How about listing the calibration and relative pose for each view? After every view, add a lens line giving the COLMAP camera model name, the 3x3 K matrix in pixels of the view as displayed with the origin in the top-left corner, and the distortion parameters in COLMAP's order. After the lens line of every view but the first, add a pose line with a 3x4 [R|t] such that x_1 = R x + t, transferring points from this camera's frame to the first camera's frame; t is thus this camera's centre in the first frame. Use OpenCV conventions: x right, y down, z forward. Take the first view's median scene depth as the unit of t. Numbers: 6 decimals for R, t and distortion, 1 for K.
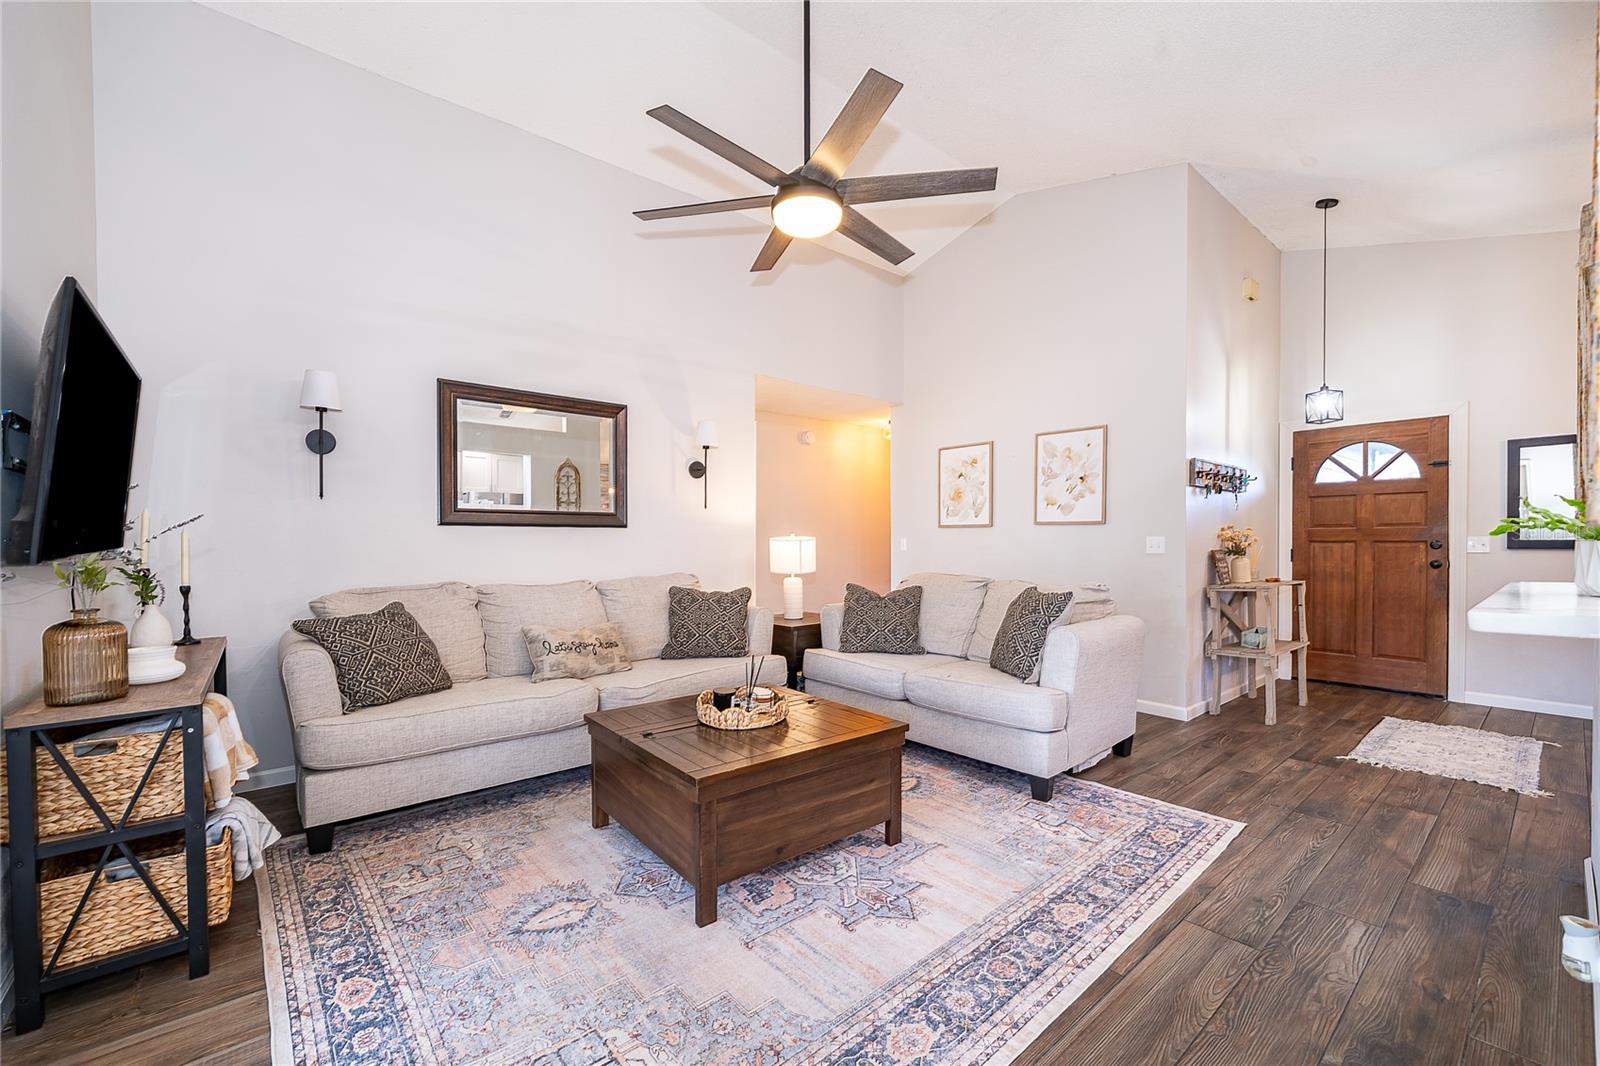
lens RADIAL K [[644.4, 0, 804.7], [0, 644.4, 557.6], [0, 0, 1]] dist [-0.001476, -0.000185]
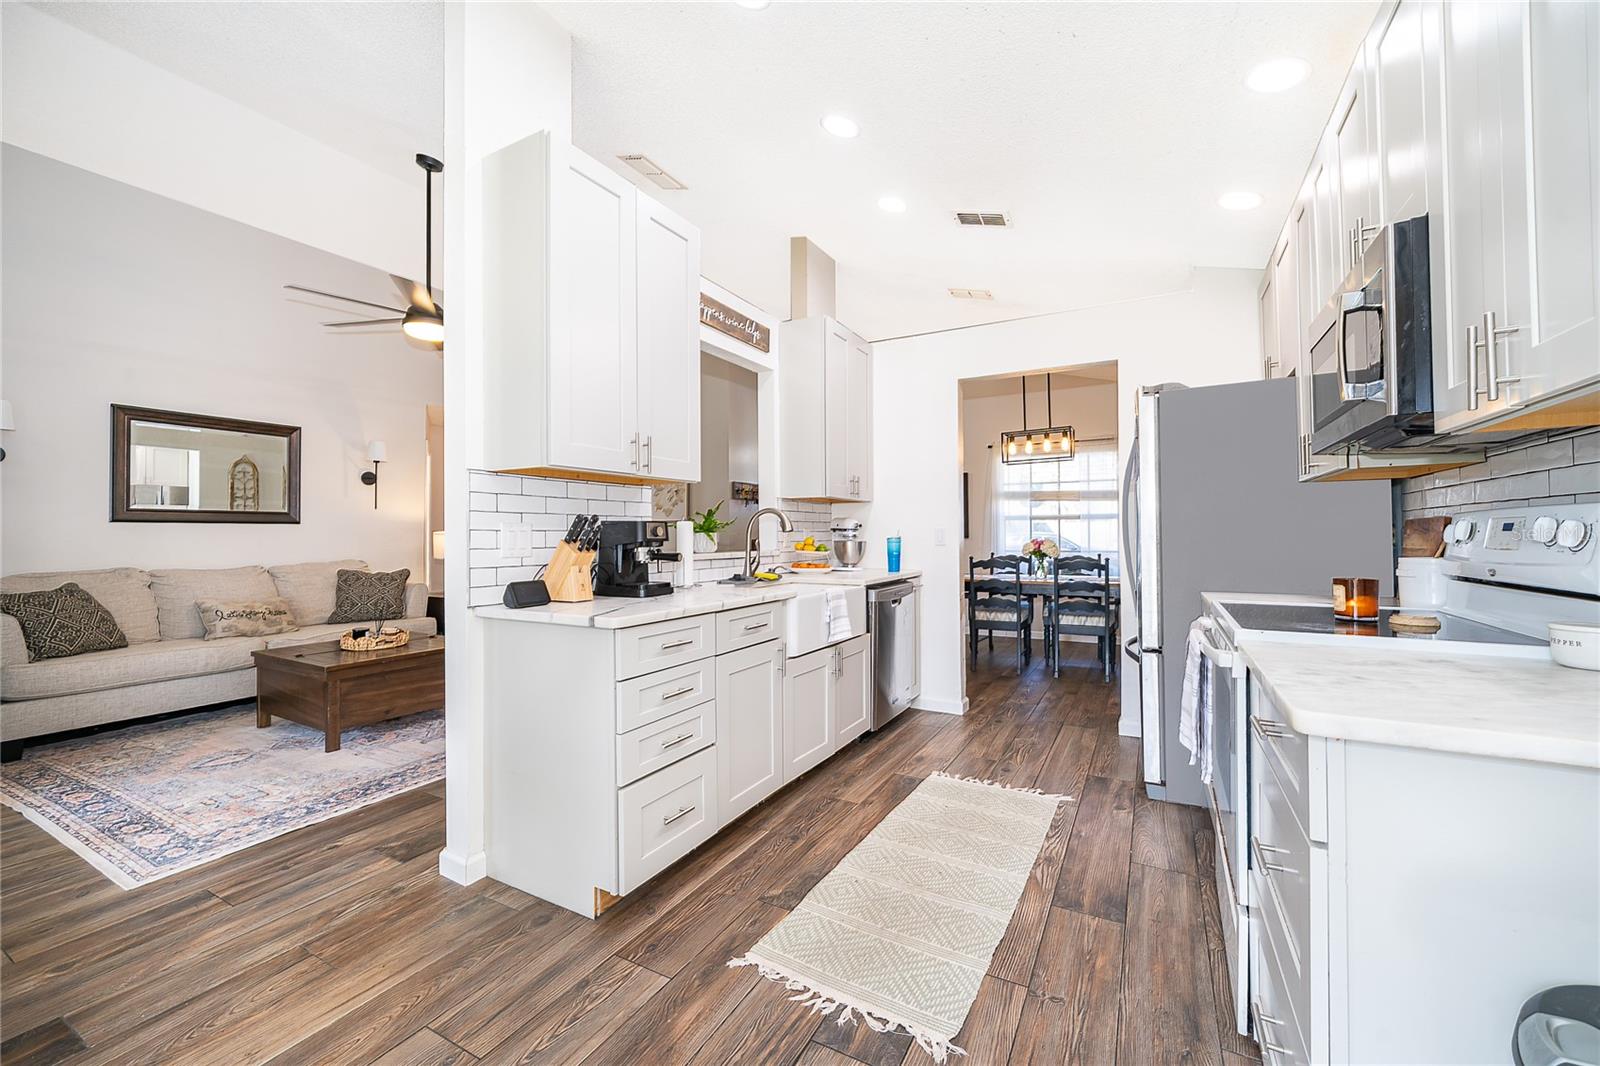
lens RADIAL K [[641.1, 0, 804.4], [0, 641.1, 533.2], [0, 0, 1]] dist [-0.001621, -0.000340]
pose [[0.934857, -0.001117, 0.355023, 0.248792], [0.011114, 0.999597, -0.026120, 0.018734], [-0.354851, 0.028364, 0.934493, -0.638808]]
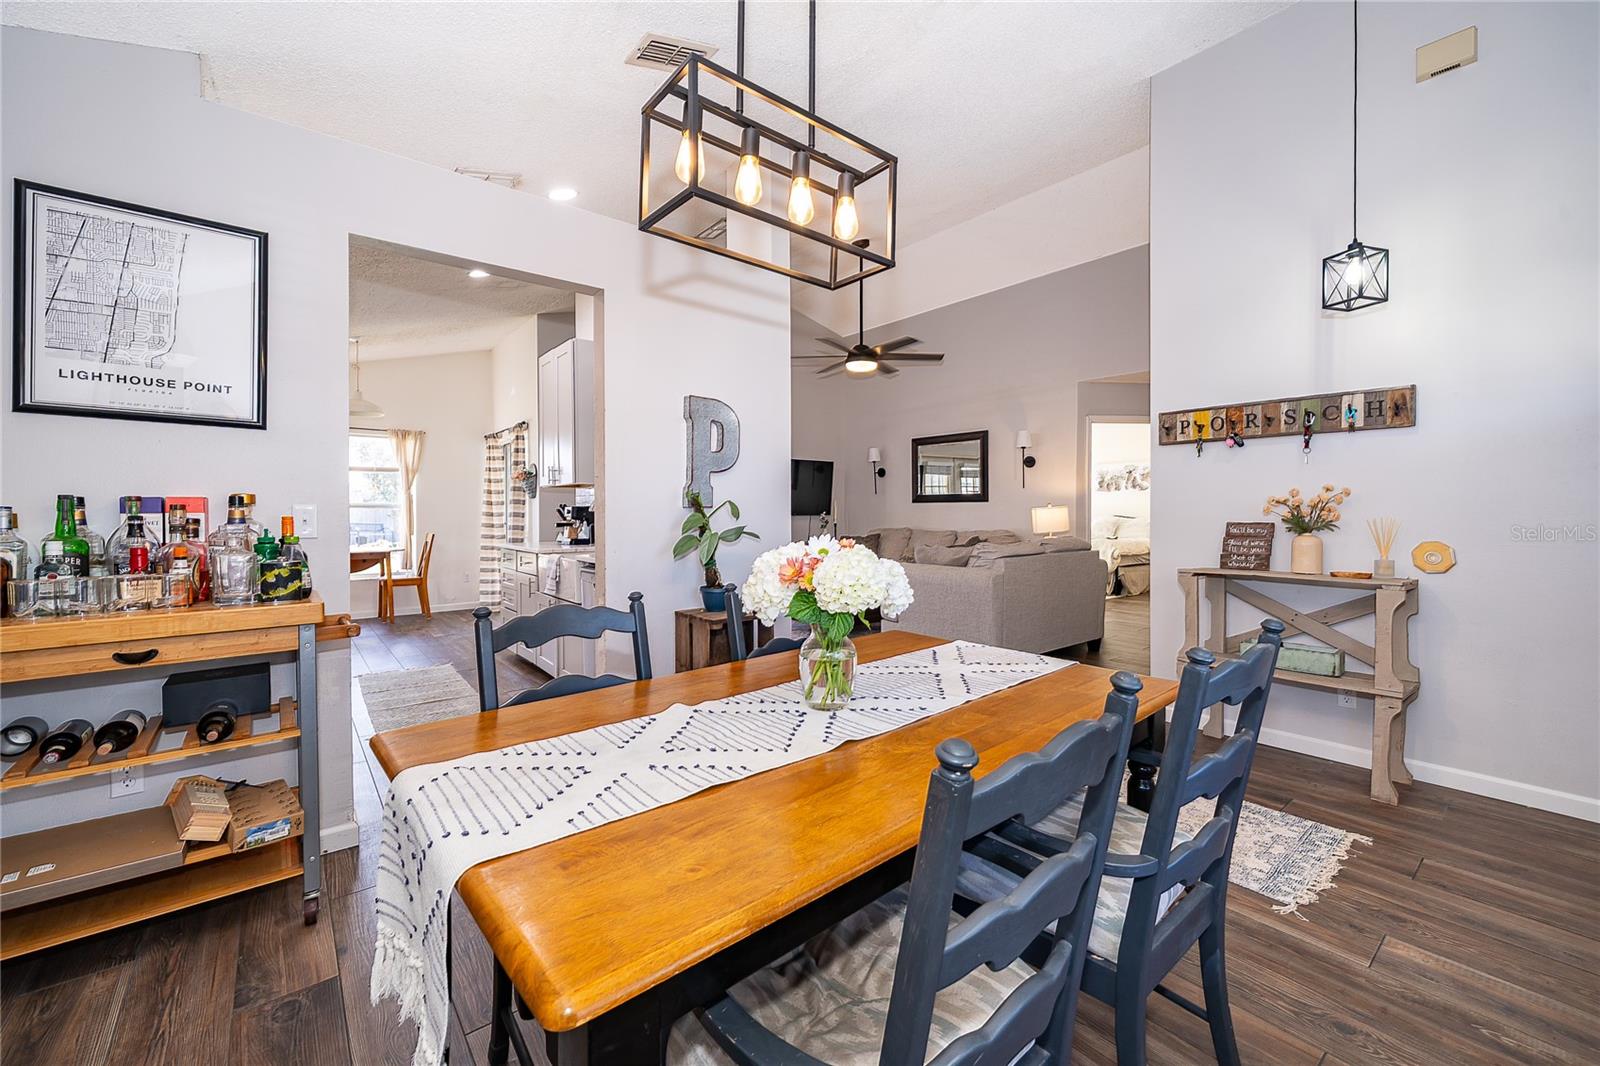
lens RADIAL K [[641.1, 0, 804.4], [0, 641.1, 533.2], [0, 0, 1]] dist [-0.001621, -0.000340]
pose [[-0.008036, 0.037318, -0.999271, 1.766686], [-0.022899, 0.999034, 0.037494, -0.020271], [0.999705, 0.023184, -0.007173, 0.657887]]
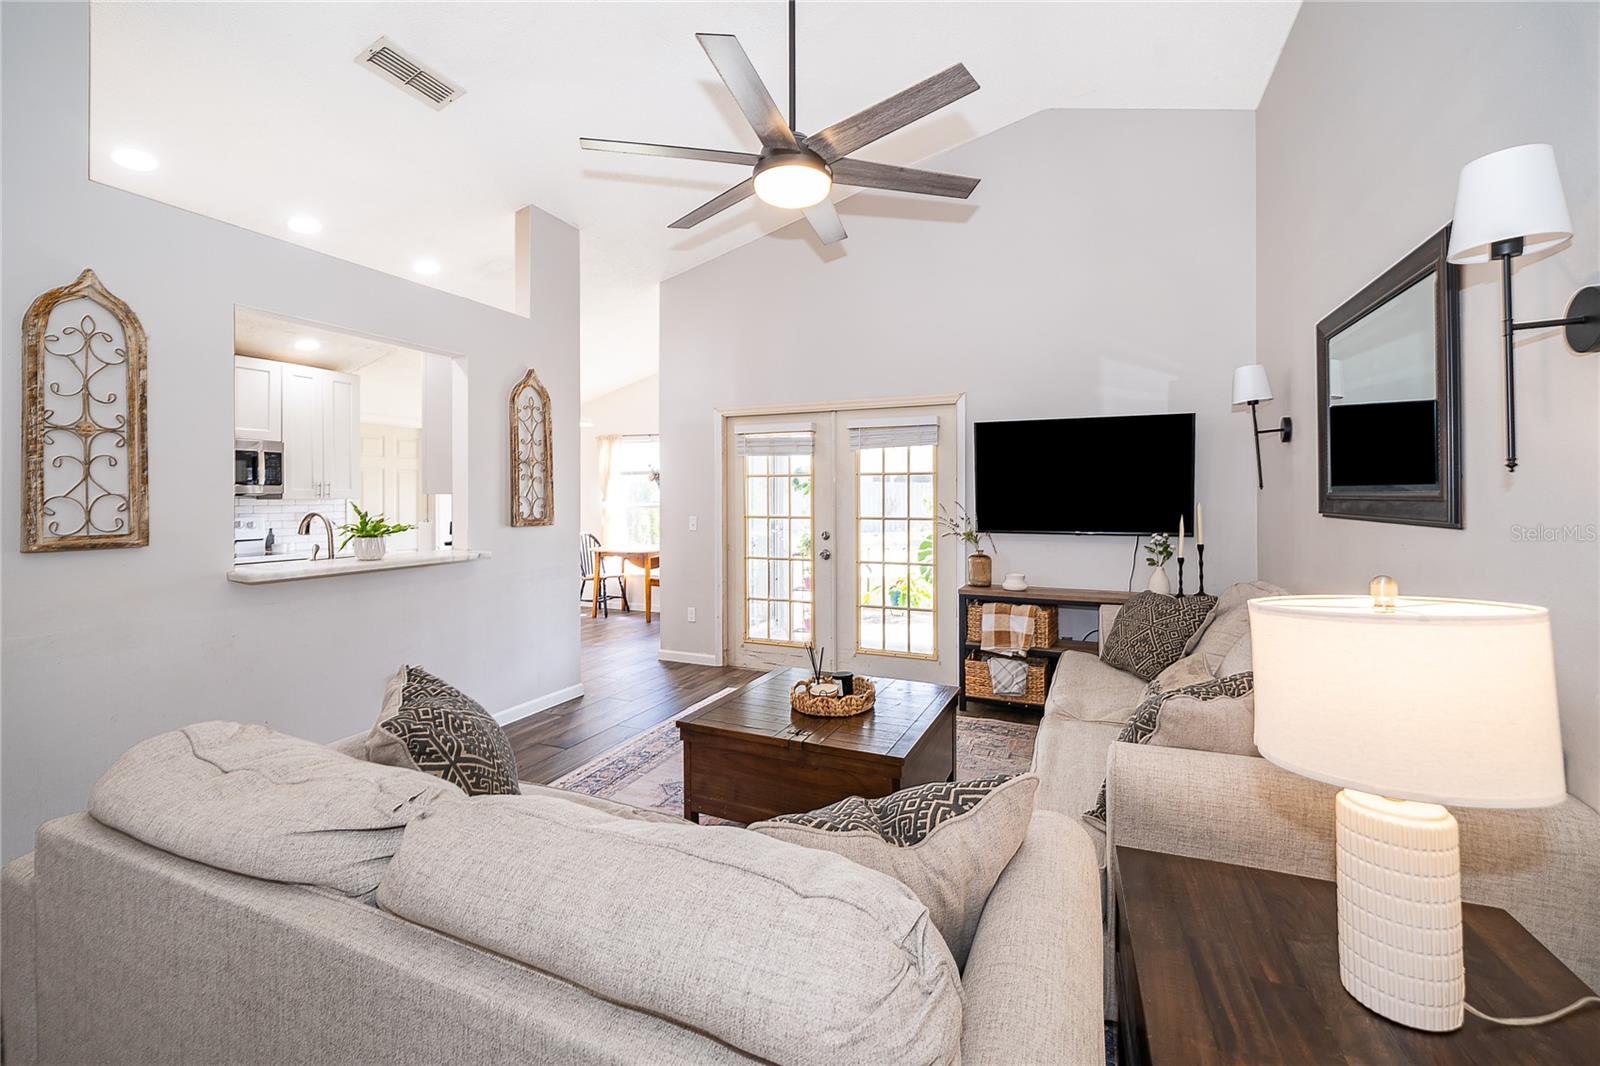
lens RADIAL K [[664.1, 0, 801.2], [0, 664.1, 500.0], [0, 0, 1]] dist [-0.000818, -0.000073]
pose [[-0.898278, 0.011698, -0.439271, 0.323315], [-0.003685, 0.999410, 0.034151, -0.098056], [0.439412, 0.032296, -0.897705, 1.475117]]
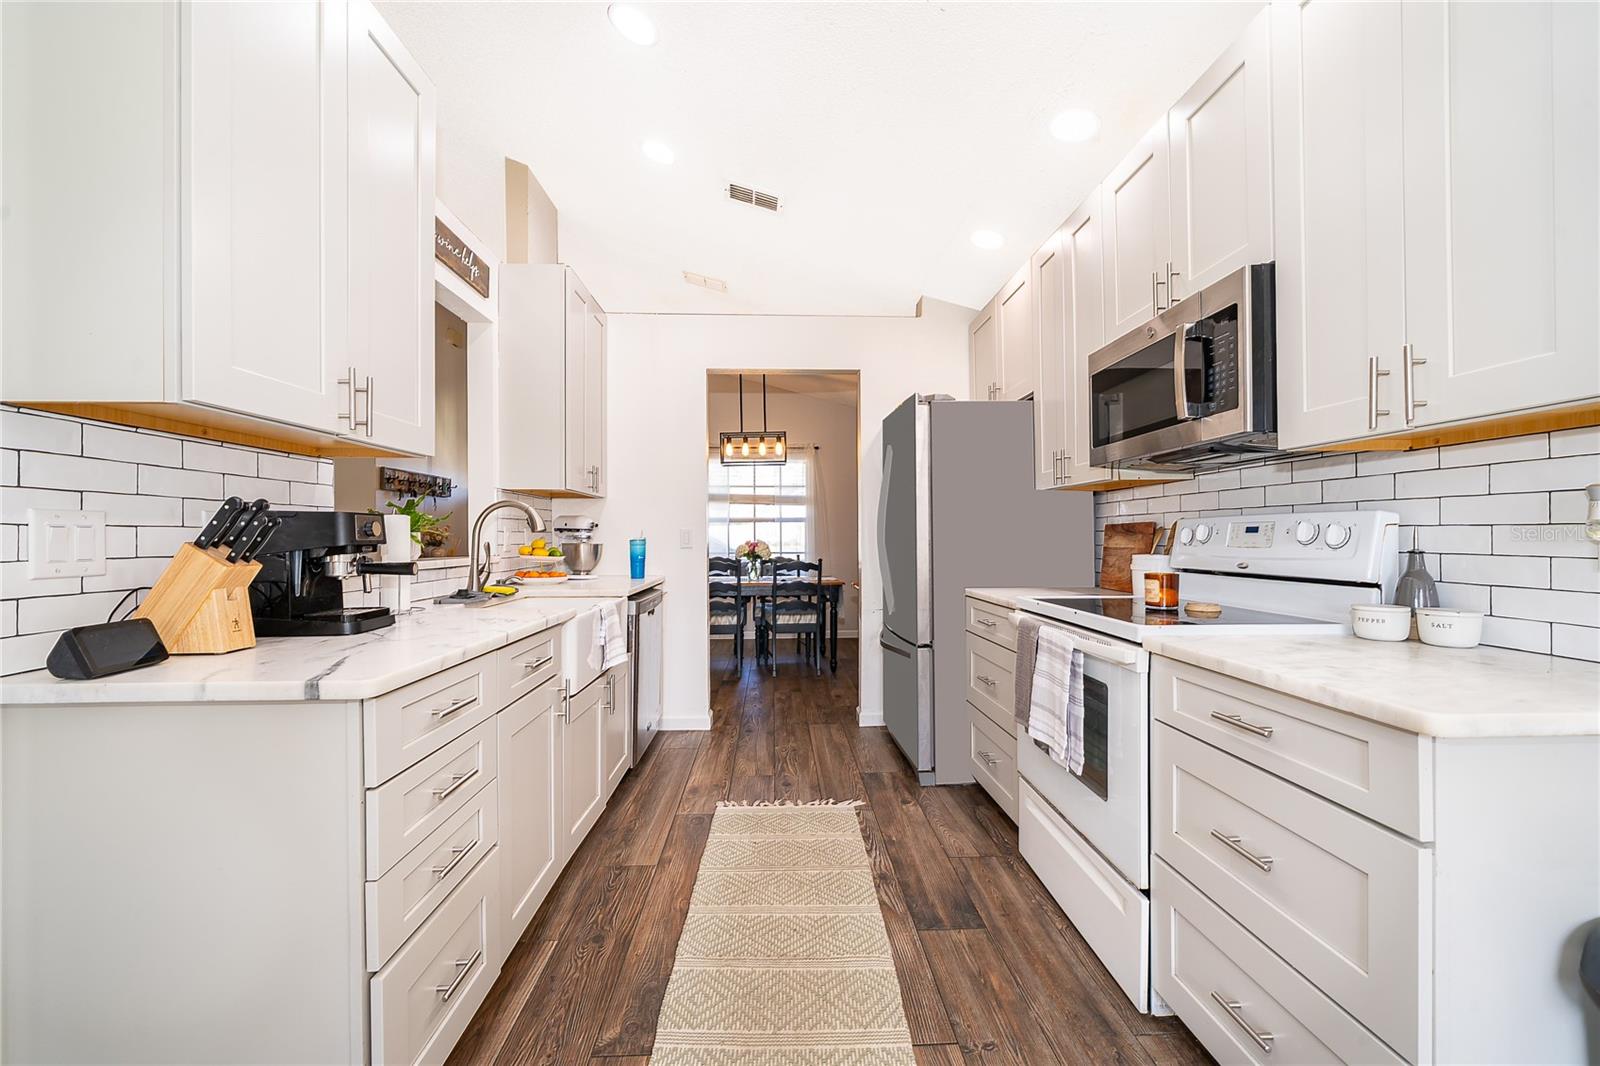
lens RADIAL K [[630.9, 0, 799.0], [0, 630.9, 537.6], [0, 0, 1]] dist [-0.001682, -0.000206]
pose [[0.613709, -0.001265, 0.789532, 0.176972], [0.020665, 0.999682, -0.014461, 0.014858], [-0.789262, 0.025190, 0.613539, -0.415291]]
